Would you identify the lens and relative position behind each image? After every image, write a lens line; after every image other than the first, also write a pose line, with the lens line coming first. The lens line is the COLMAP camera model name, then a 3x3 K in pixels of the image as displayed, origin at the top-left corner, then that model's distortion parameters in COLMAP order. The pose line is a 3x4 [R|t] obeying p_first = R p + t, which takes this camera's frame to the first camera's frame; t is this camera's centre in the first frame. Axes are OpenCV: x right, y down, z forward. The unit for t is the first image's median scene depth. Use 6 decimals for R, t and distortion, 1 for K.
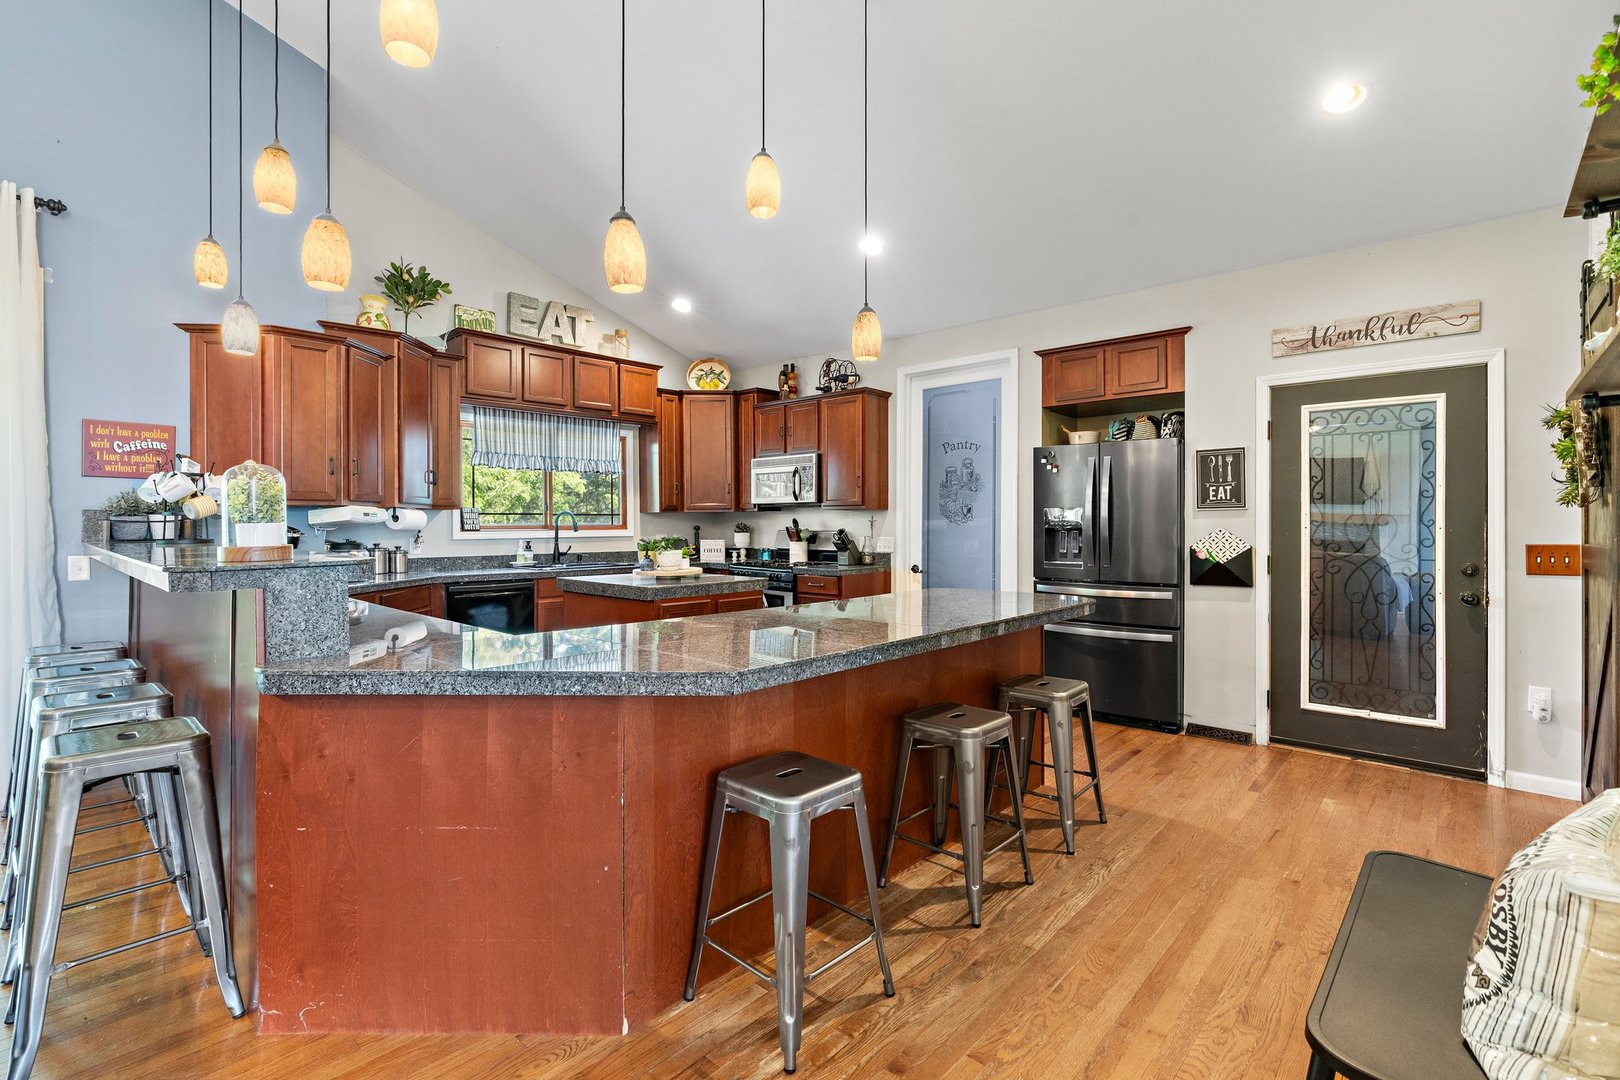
lens RADIAL K [[741.1, 0, 815.7], [0, 741.1, 531.8], [0, 0, 1]] dist [-0.000028, 0.000427]
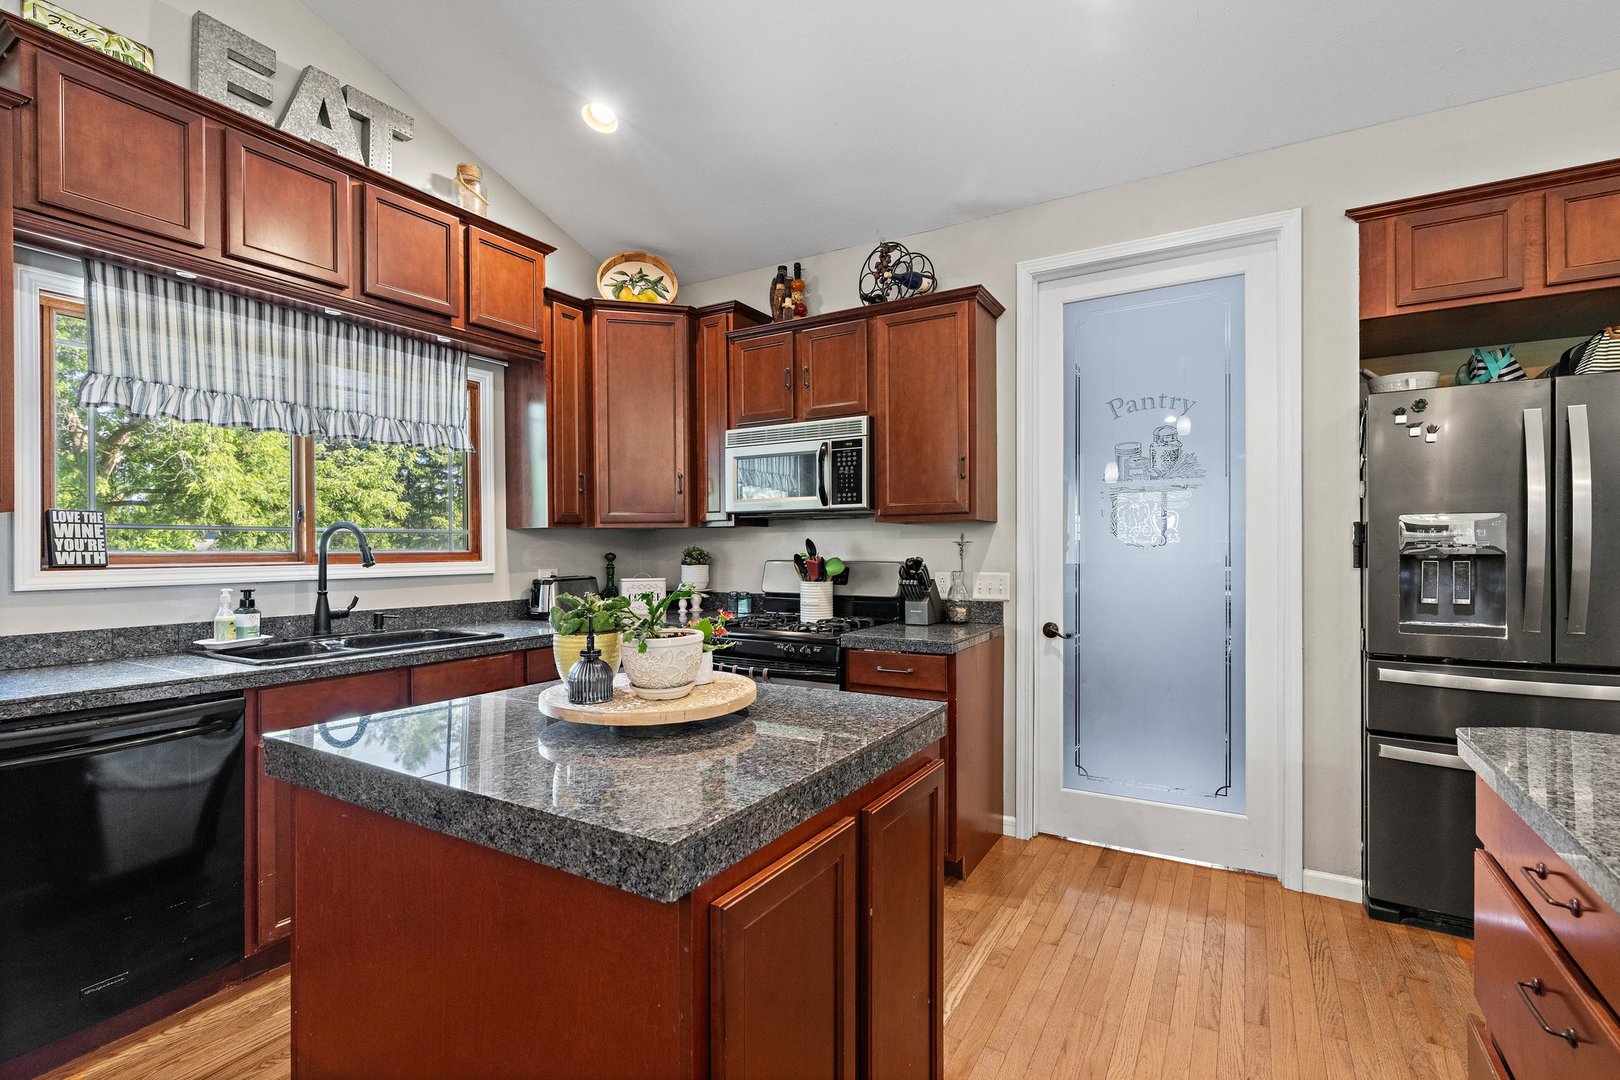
lens RADIAL K [[741.1, 0, 815.0], [0, 741.1, 550.2], [0, 0, 1]] dist [-0.000028, 0.000427]
pose [[0.979856, -0.002975, 0.199685, -0.134574], [0.005073, 0.999937, -0.009991, -0.004260], [-0.199643, 0.010803, 0.979809, 0.462945]]
